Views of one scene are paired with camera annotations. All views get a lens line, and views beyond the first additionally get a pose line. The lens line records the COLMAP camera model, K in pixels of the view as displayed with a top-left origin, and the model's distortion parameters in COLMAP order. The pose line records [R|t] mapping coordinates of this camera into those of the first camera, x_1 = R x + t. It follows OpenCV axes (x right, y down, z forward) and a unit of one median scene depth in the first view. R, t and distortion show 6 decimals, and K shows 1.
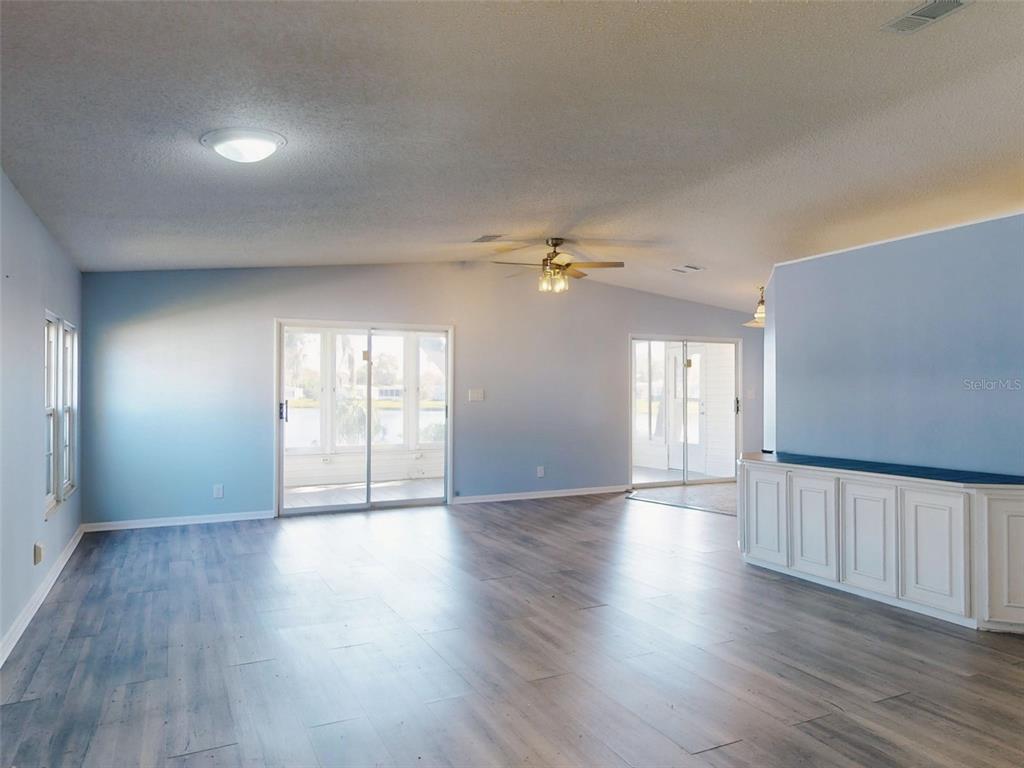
lens RADIAL K [[690.2, 0, 508.1], [0, 690.2, 384.9], [0, 0, 1]] dist [-0.000538, 0.001320]
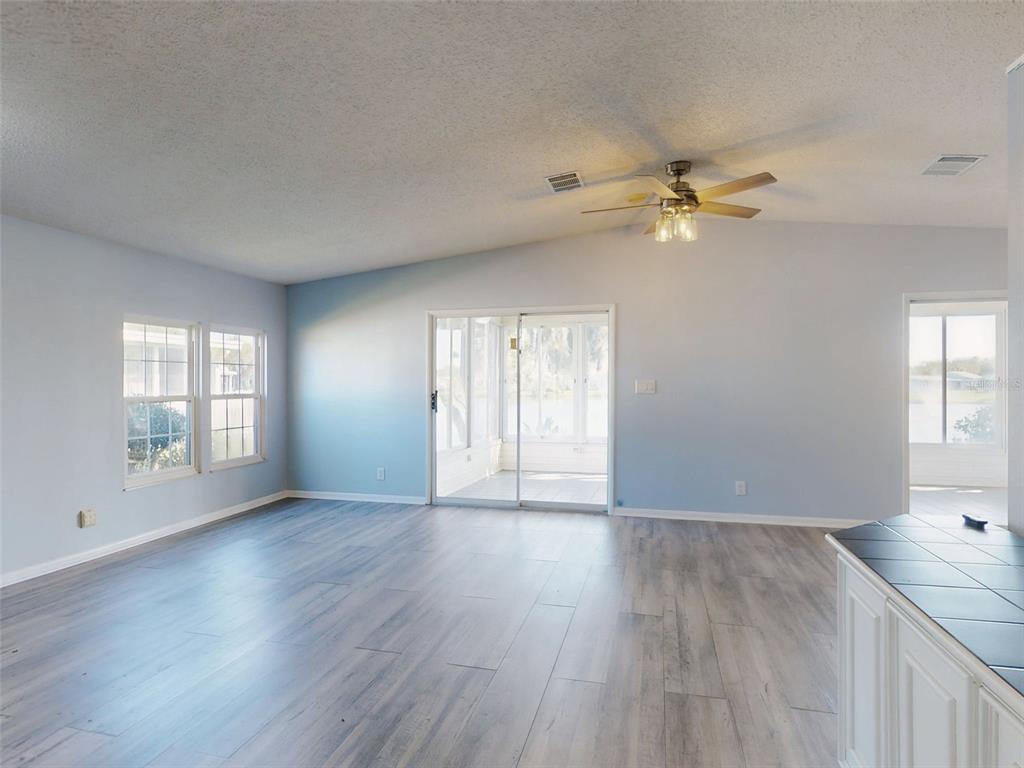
lens RADIAL K [[565.7, 0, 504.9], [0, 565.7, 386.8], [0, 0, 1]] dist [-0.004913, -0.000166]
pose [[0.763556, 0.002534, -0.645736, 0.292015], [0.007650, 0.999887, 0.012970, 0.005946], [0.645696, -0.014844, 0.763450, 0.424709]]
